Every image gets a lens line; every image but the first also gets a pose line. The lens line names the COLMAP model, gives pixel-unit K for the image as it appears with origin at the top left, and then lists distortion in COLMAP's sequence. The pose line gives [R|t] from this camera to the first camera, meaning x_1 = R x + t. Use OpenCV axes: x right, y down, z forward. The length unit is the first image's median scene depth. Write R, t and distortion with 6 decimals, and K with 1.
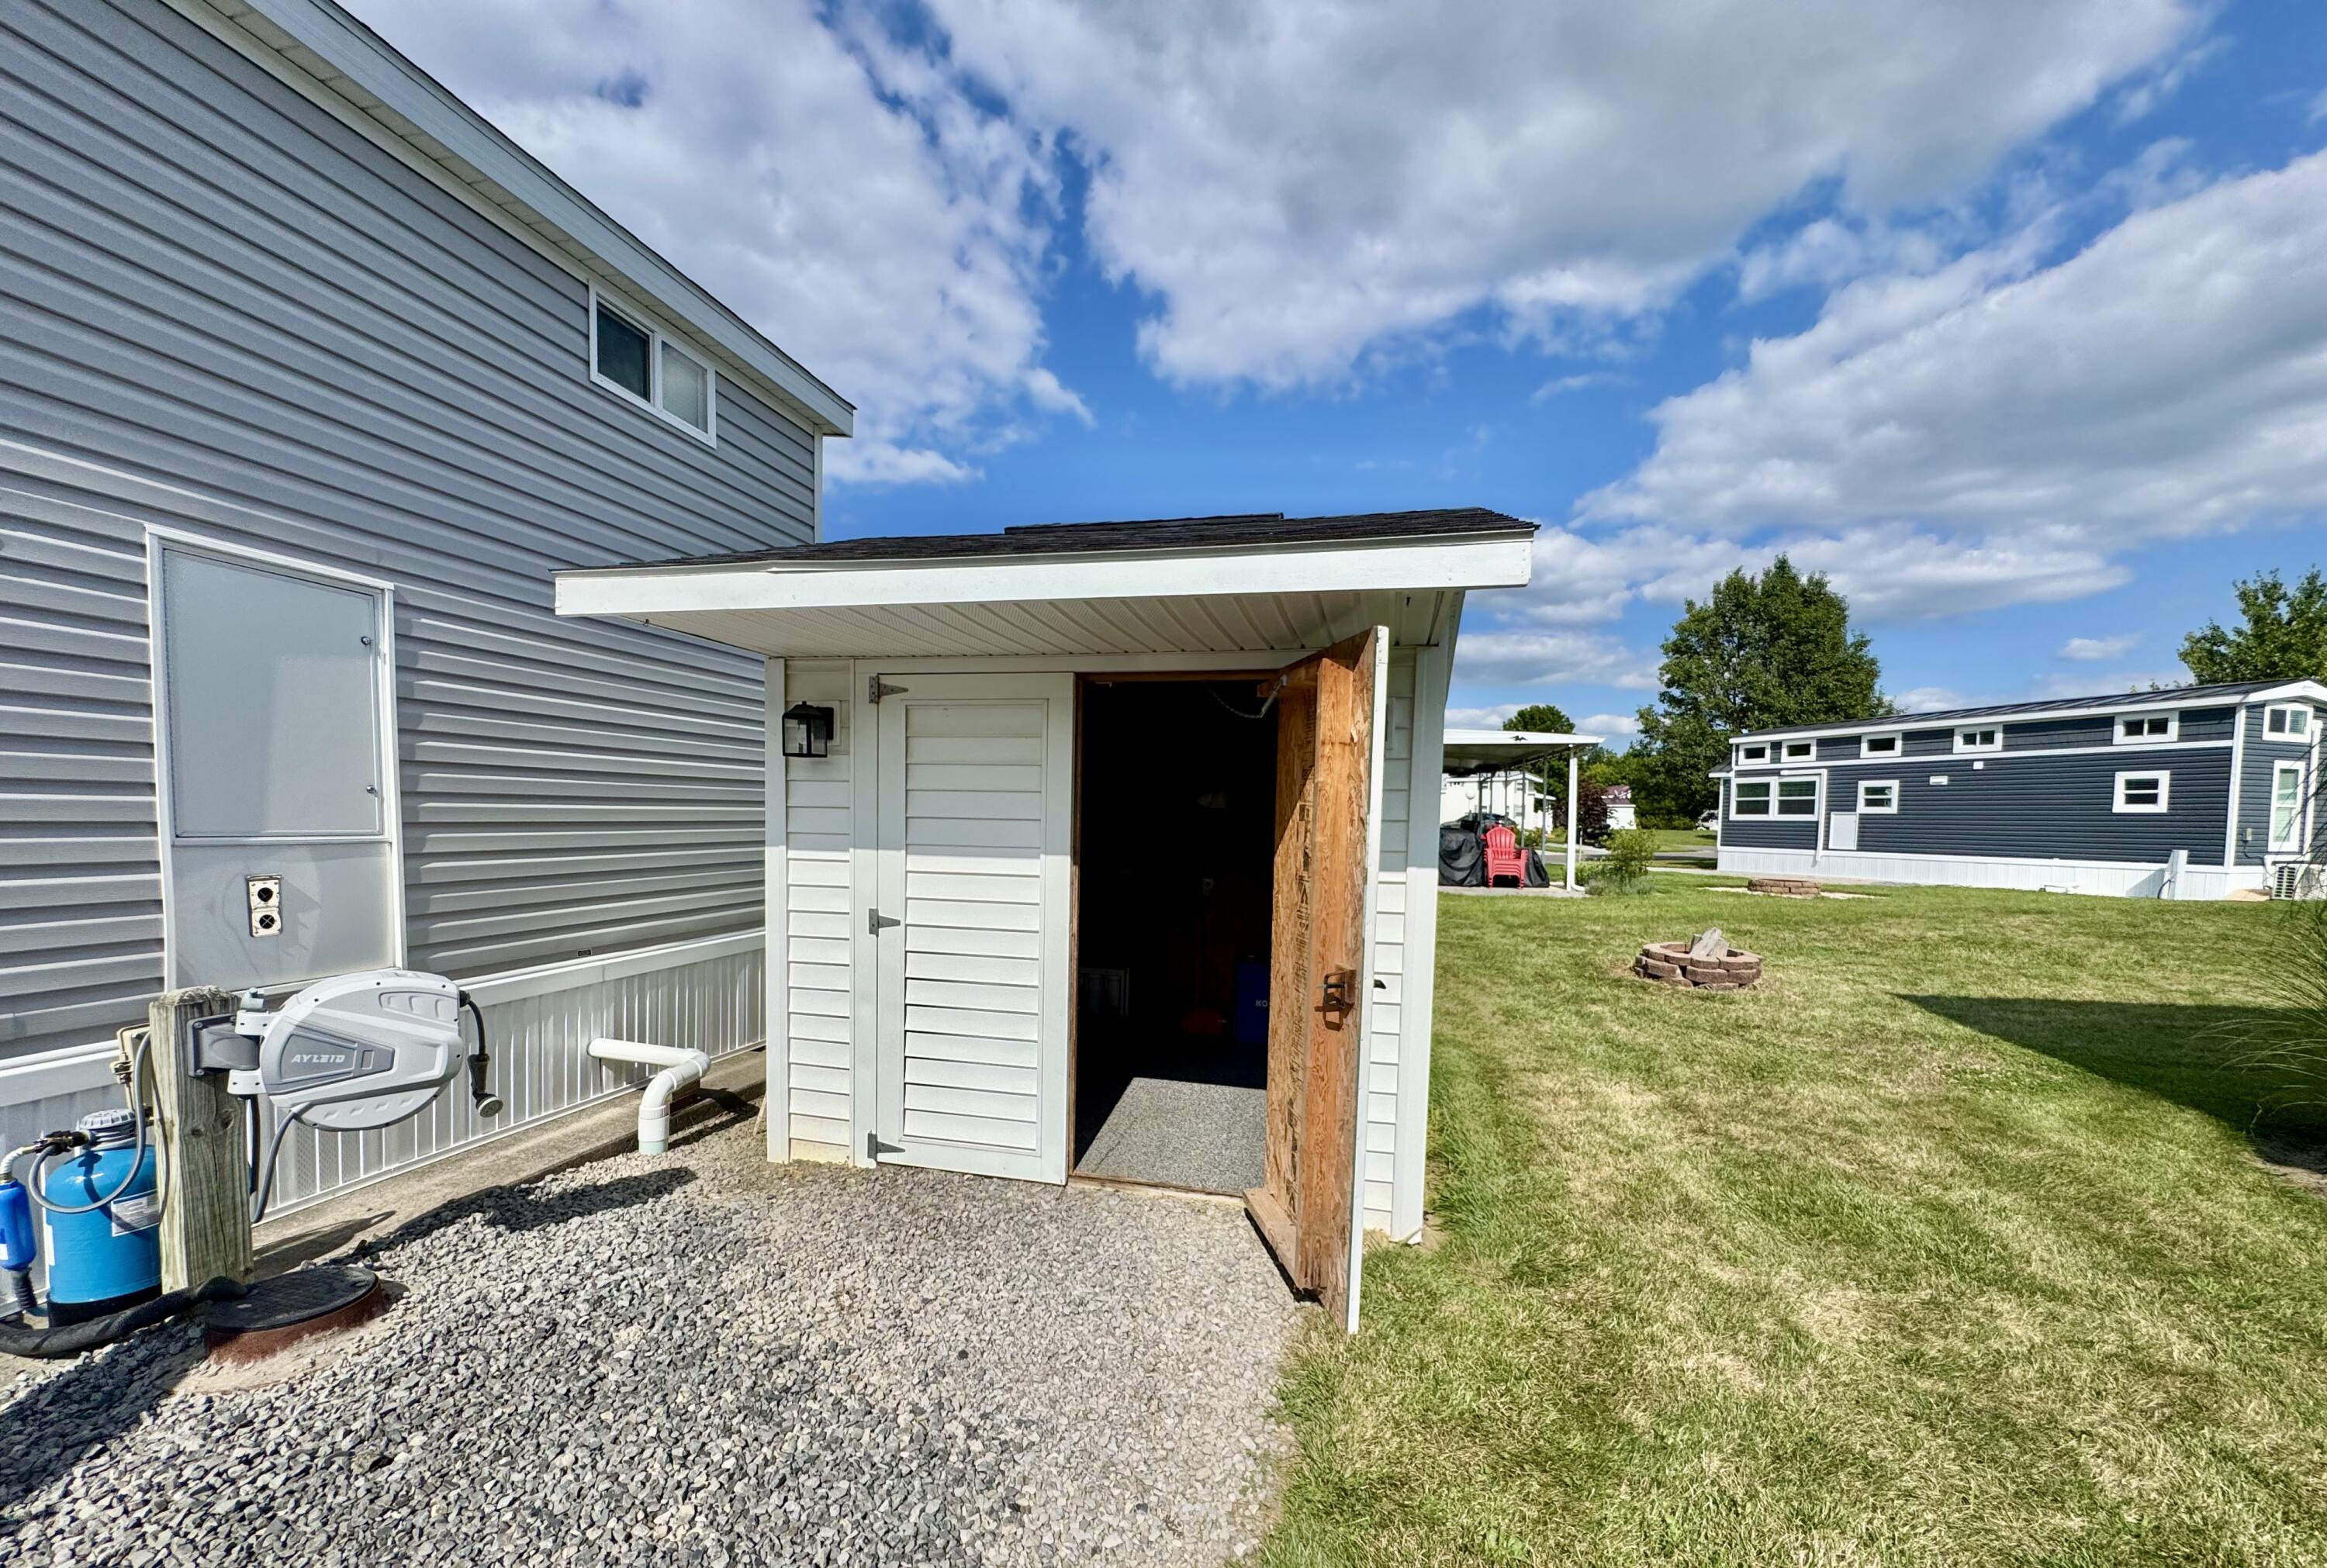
lens RADIAL K [[934.5, 0, 1159.4], [0, 934.5, 868.5], [0, 0, 1]] dist [-0.003955, 0.000469]
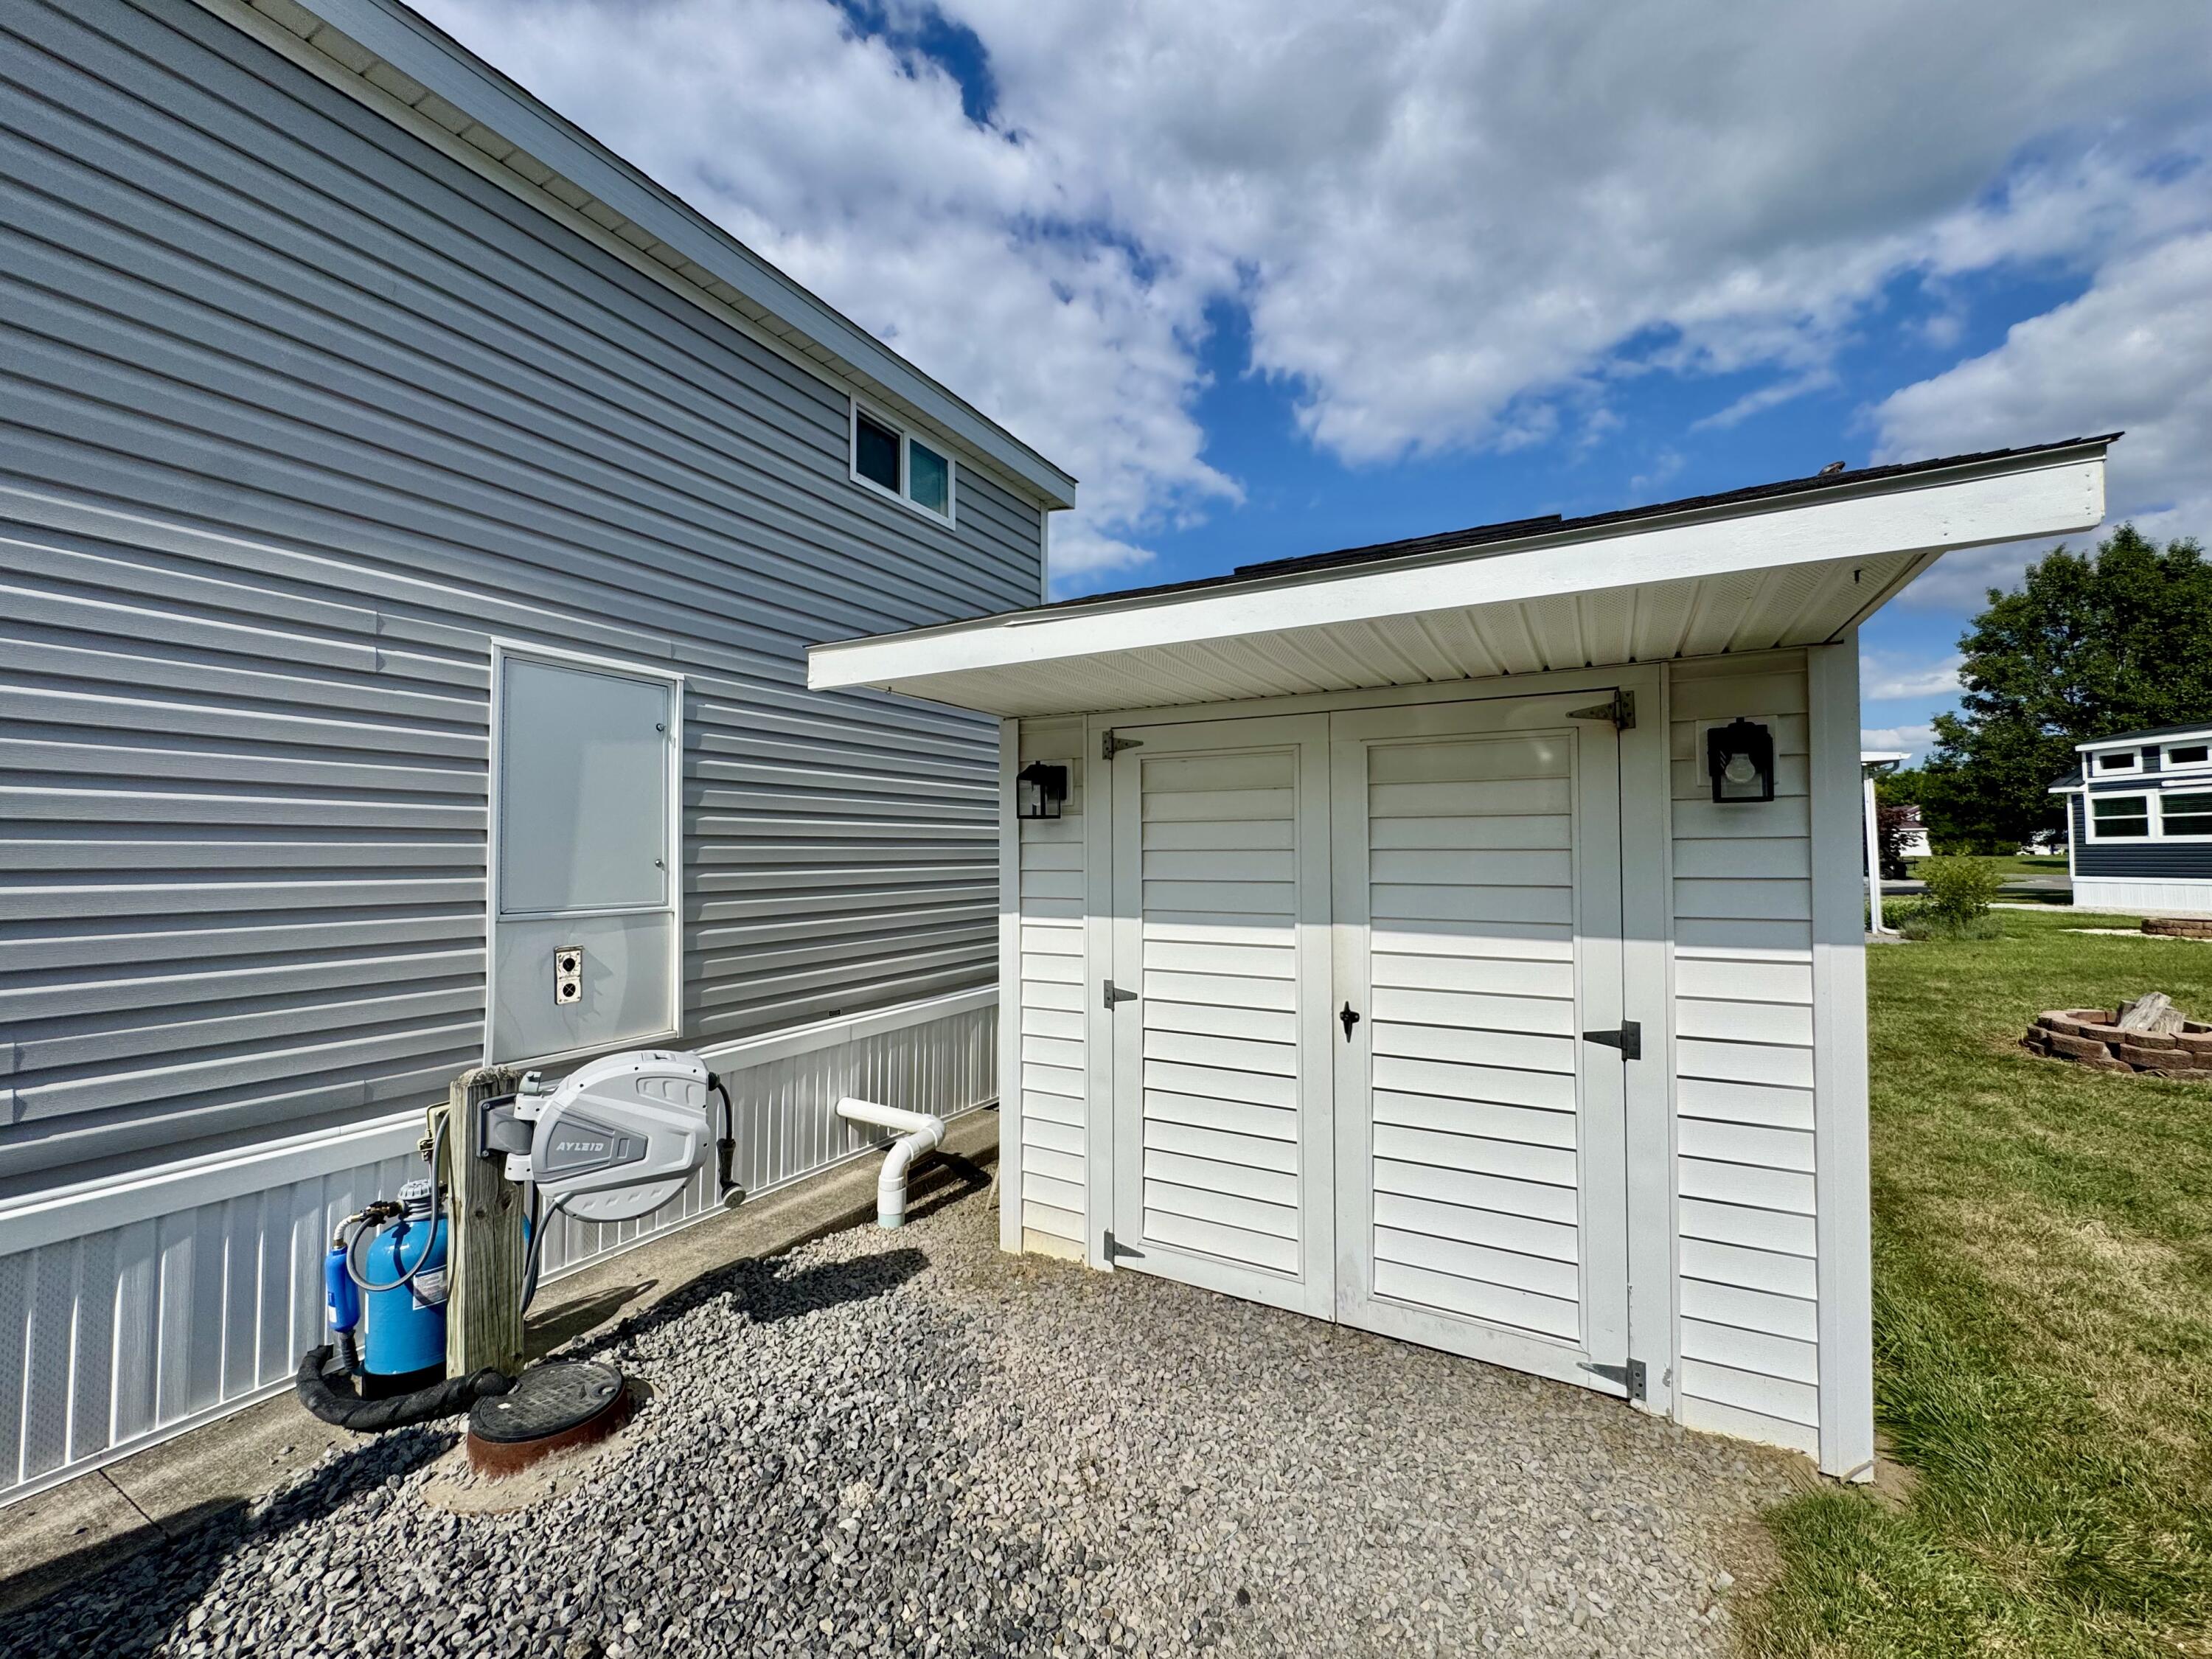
lens RADIAL K [[883.6, 0, 1103.1], [0, 883.6, 825.5], [0, 0, 1]] dist [-0.003235, 0.000335]
pose [[0.962318, -0.032418, -0.269987, -0.073195], [0.007967, 0.995803, -0.091171, -0.030411], [0.271810, 0.085585, 0.958538, 0.154546]]
